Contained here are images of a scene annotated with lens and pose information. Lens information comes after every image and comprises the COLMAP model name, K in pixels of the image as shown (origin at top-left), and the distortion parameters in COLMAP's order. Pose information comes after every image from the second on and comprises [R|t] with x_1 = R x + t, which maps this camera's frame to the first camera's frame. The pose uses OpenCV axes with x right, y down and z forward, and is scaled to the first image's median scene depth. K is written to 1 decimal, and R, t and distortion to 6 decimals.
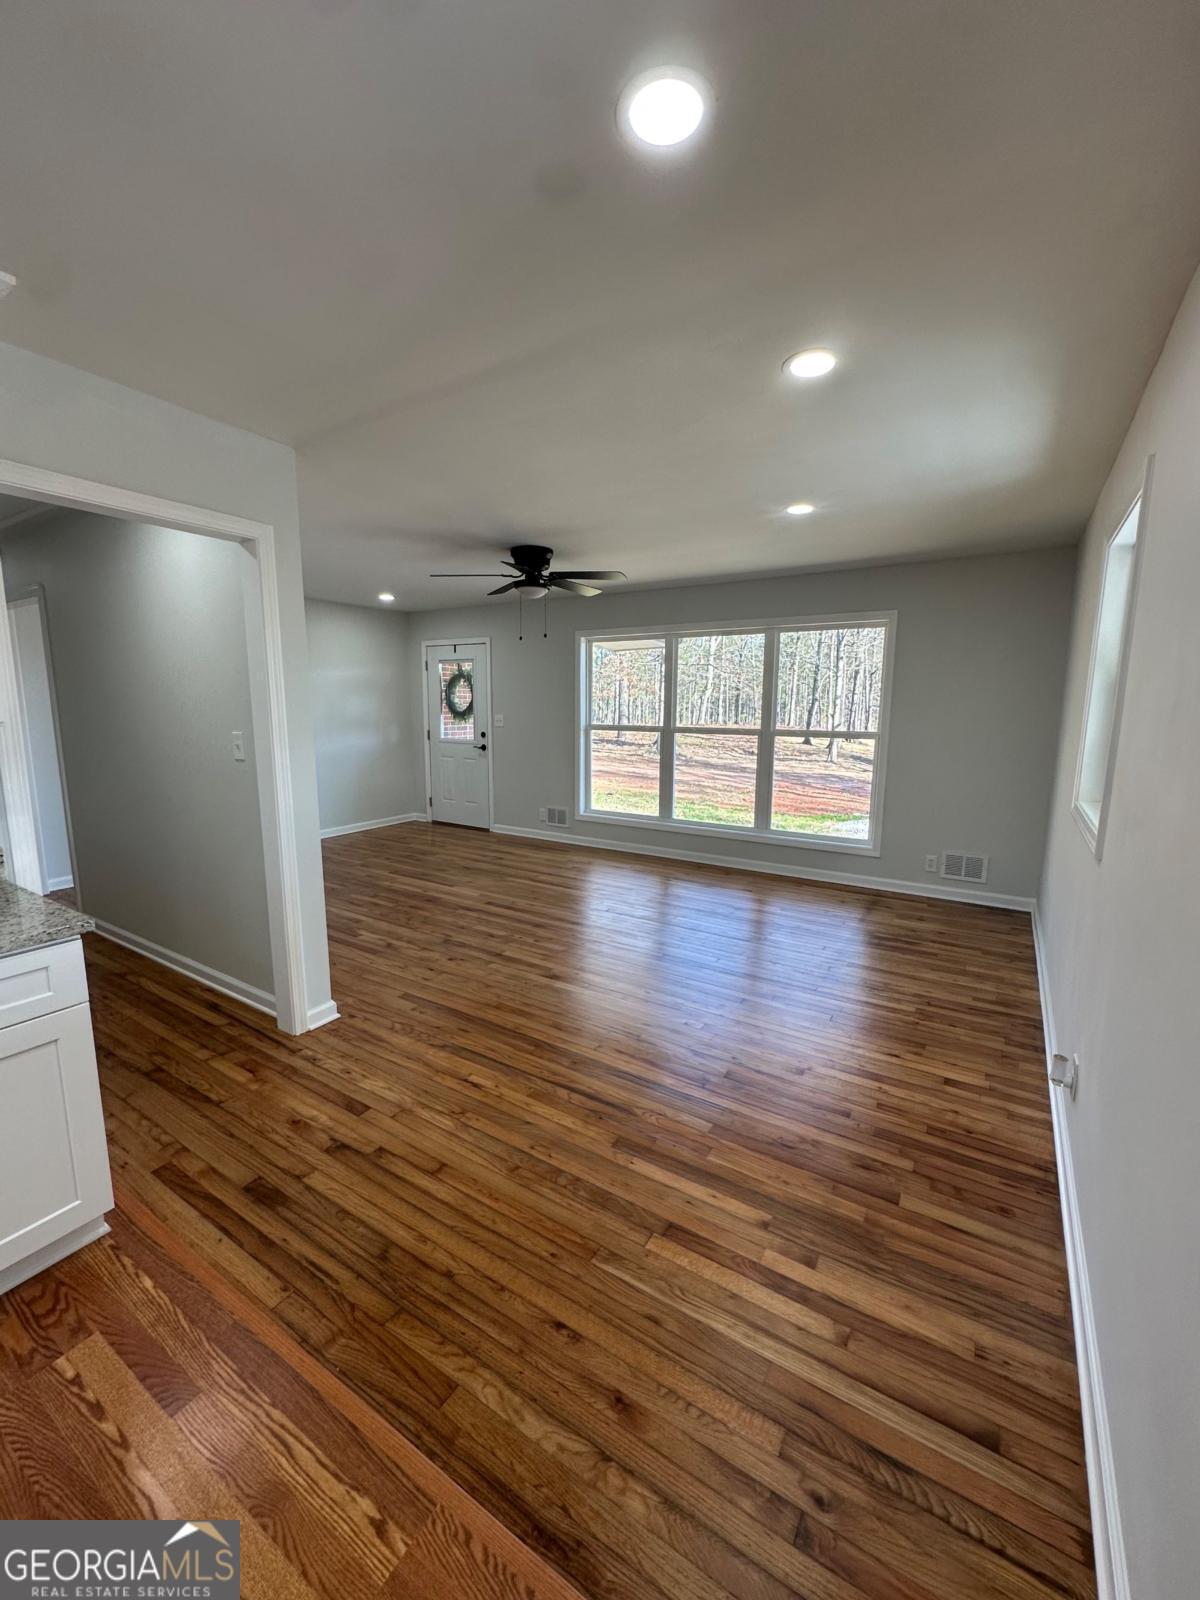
lens RADIAL K [[637.4, 0, 601.9], [0, 637.4, 800.0], [0, 0, 1]] dist [-0.003875, 0.000105]
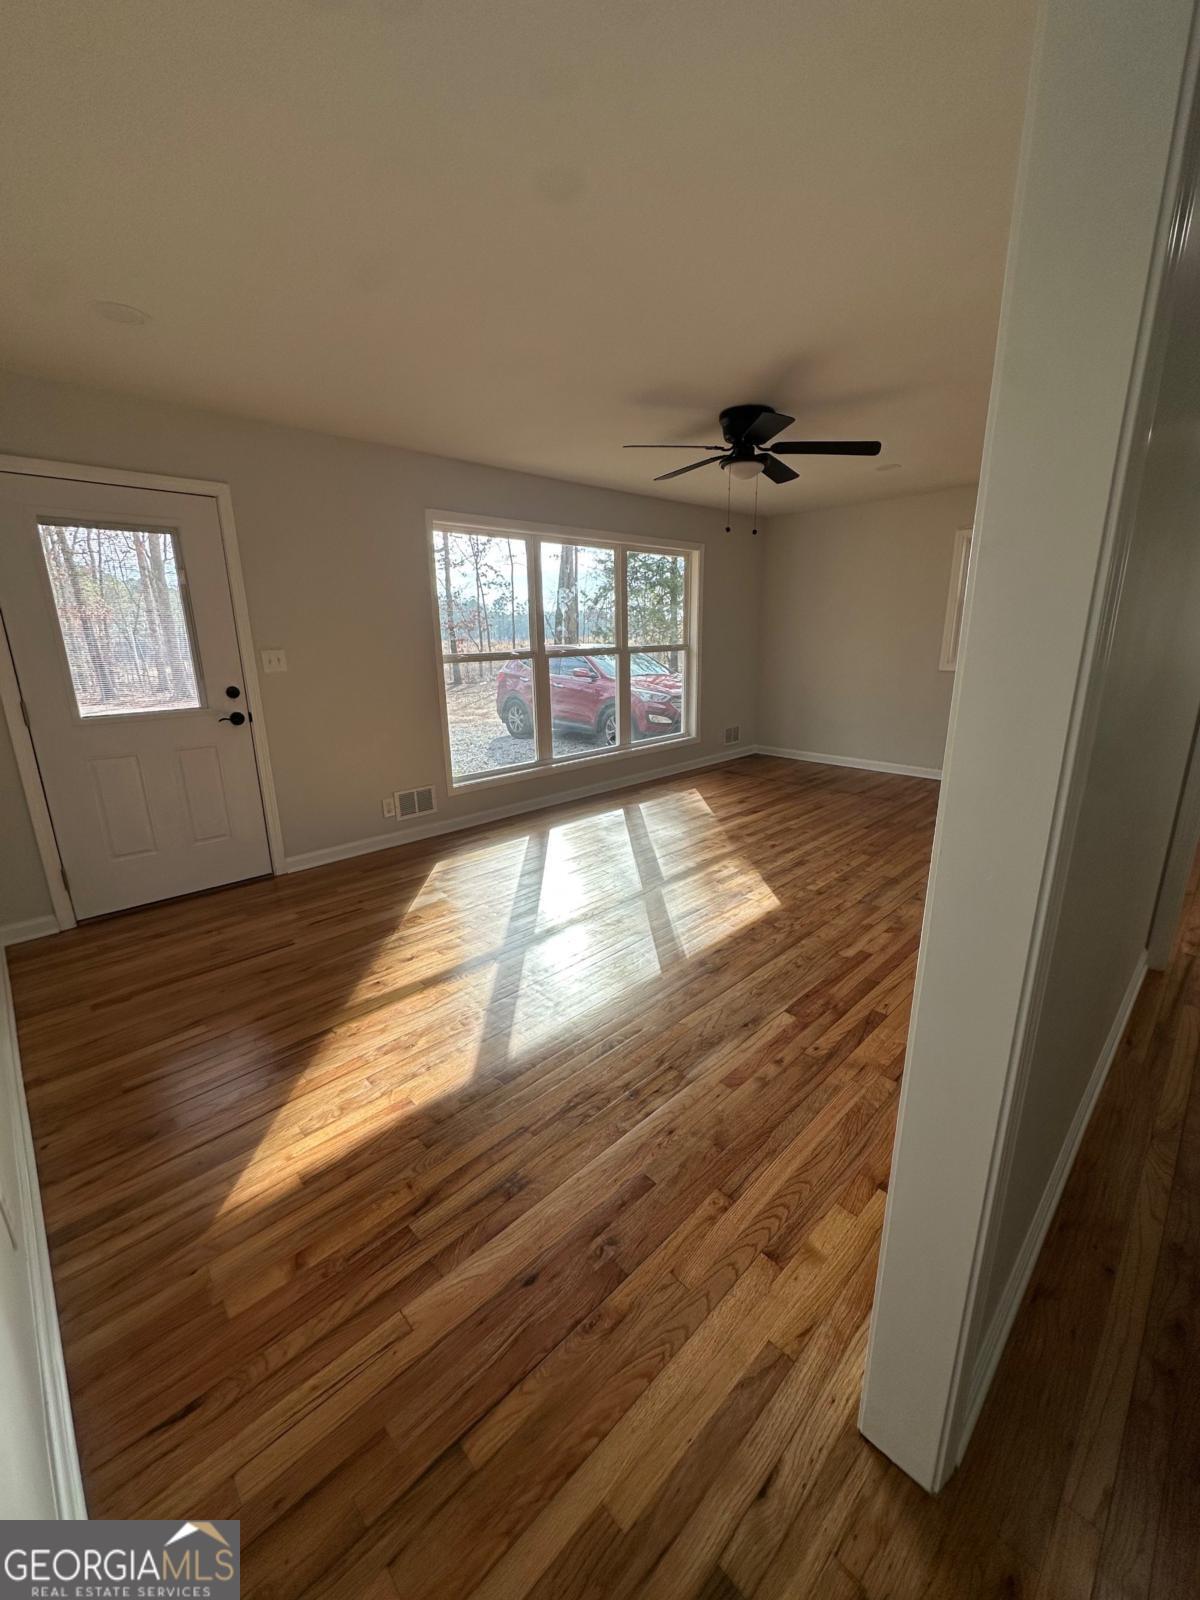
lens RADIAL K [[637.4, 0, 601.9], [0, 637.4, 800.0], [0, 0, 1]] dist [-0.003875, 0.000105]
pose [[0.230988, -0.260808, 0.937349, -0.947715], [0.165210, 0.959926, 0.226378, -0.137632], [-0.958827, 0.102569, 0.264820, 0.961559]]
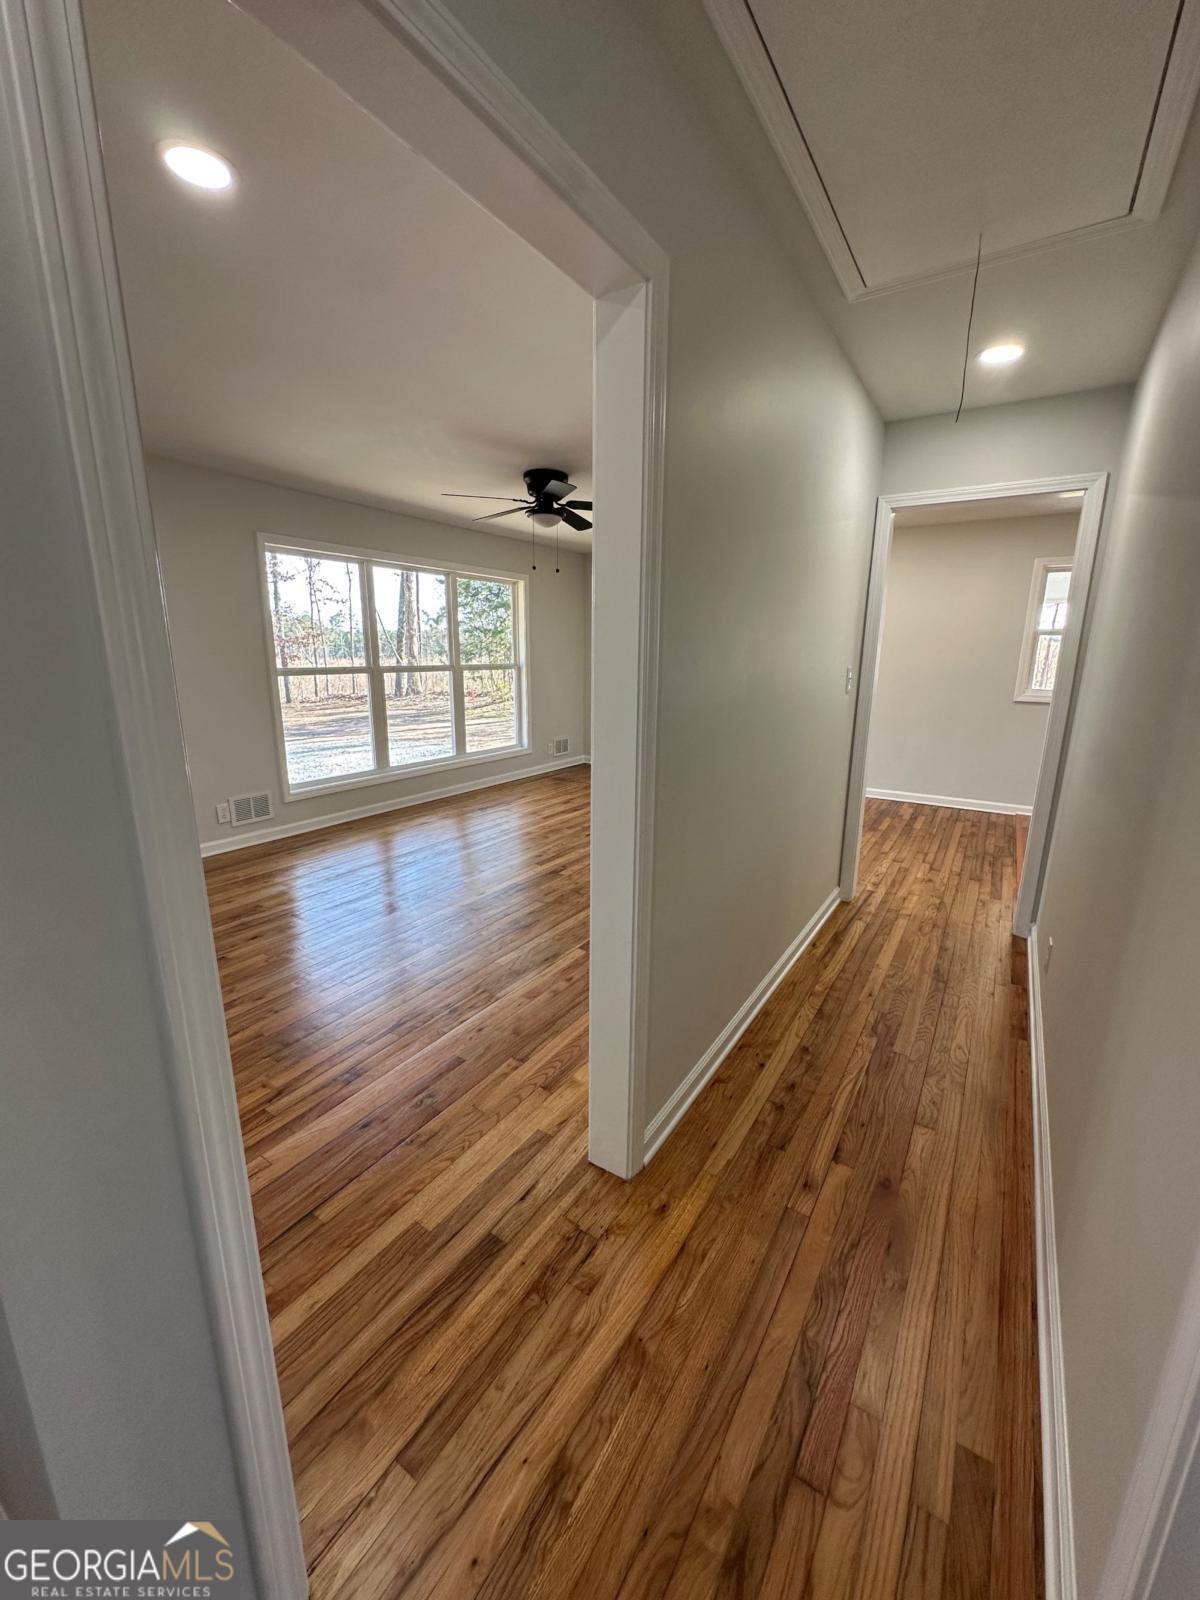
lens RADIAL K [[640.1, 0, 604.1], [0, 640.1, 800.4], [0, 0, 1]] dist [-0.016099, 0.000019]
pose [[0.000273, -0.232552, 0.972584, -1.082256], [0.142255, 0.962702, 0.230150, -0.125558], [-0.989830, 0.138292, 0.033345, 0.903378]]
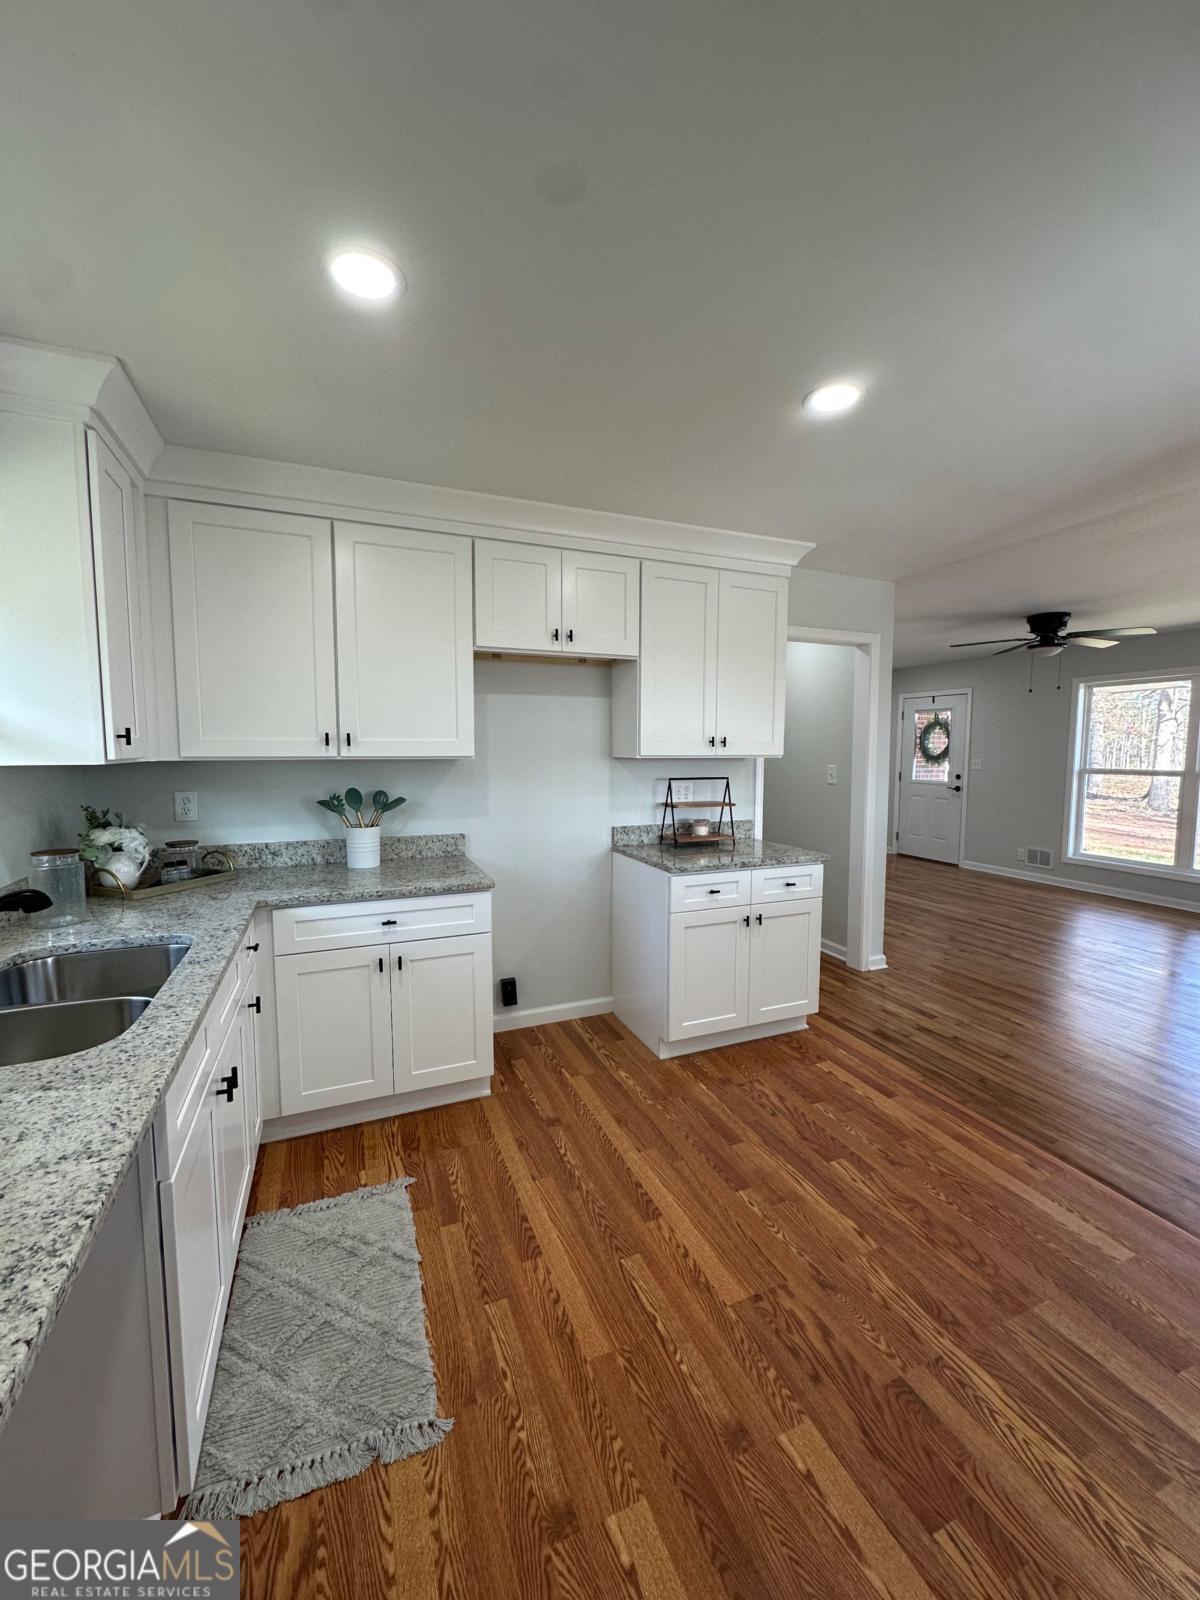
lens RADIAL K [[637.4, 0, 601.9], [0, 637.4, 800.0], [0, 0, 1]] dist [-0.003875, 0.000105]
pose [[0.816419, 0.040298, -0.576052, -0.087393], [-0.082609, 0.995452, -0.047441, 0.060289], [0.571520, 0.086319, 0.816035, -0.358403]]
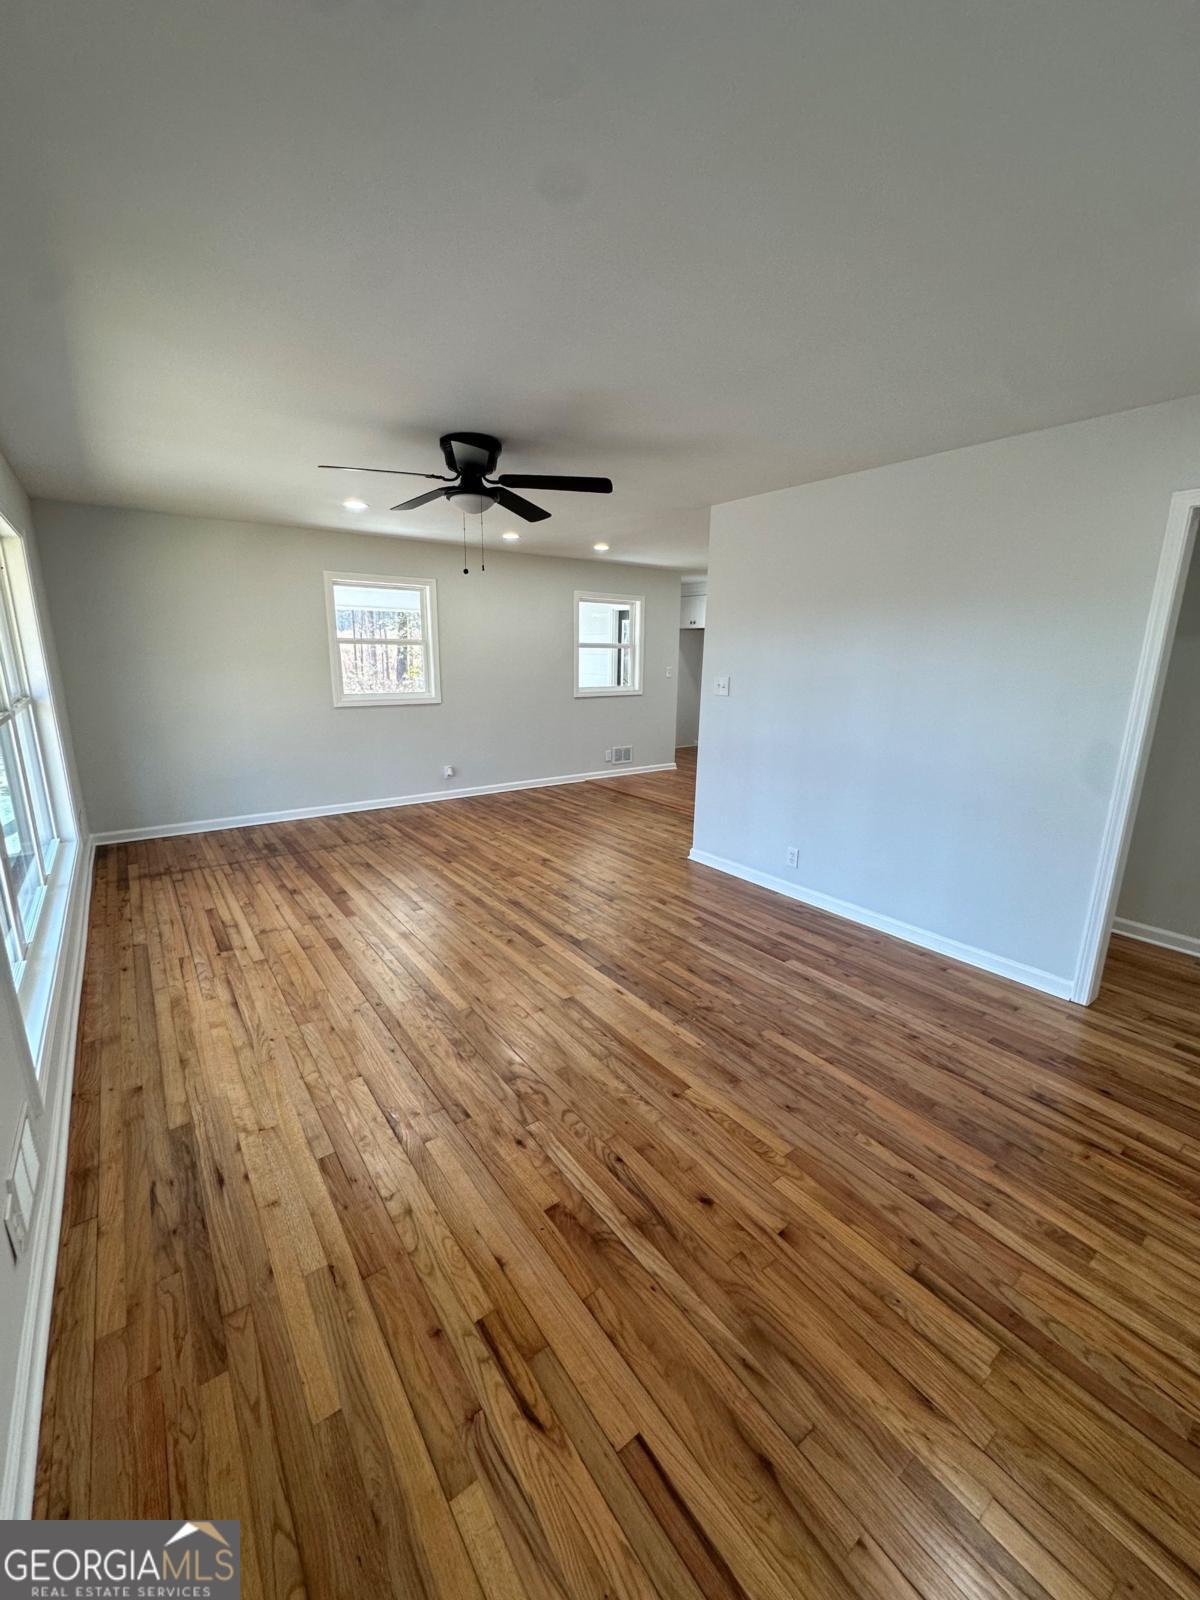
lens RADIAL K [[637.4, 0, 601.9], [0, 637.4, 800.0], [0, 0, 1]] dist [-0.003875, 0.000105]
pose [[-0.933561, -0.101069, 0.343873, -0.495890], [0.034925, 0.929201, 0.367920, -0.266072], [-0.356713, 0.355485, -0.863936, 1.606551]]
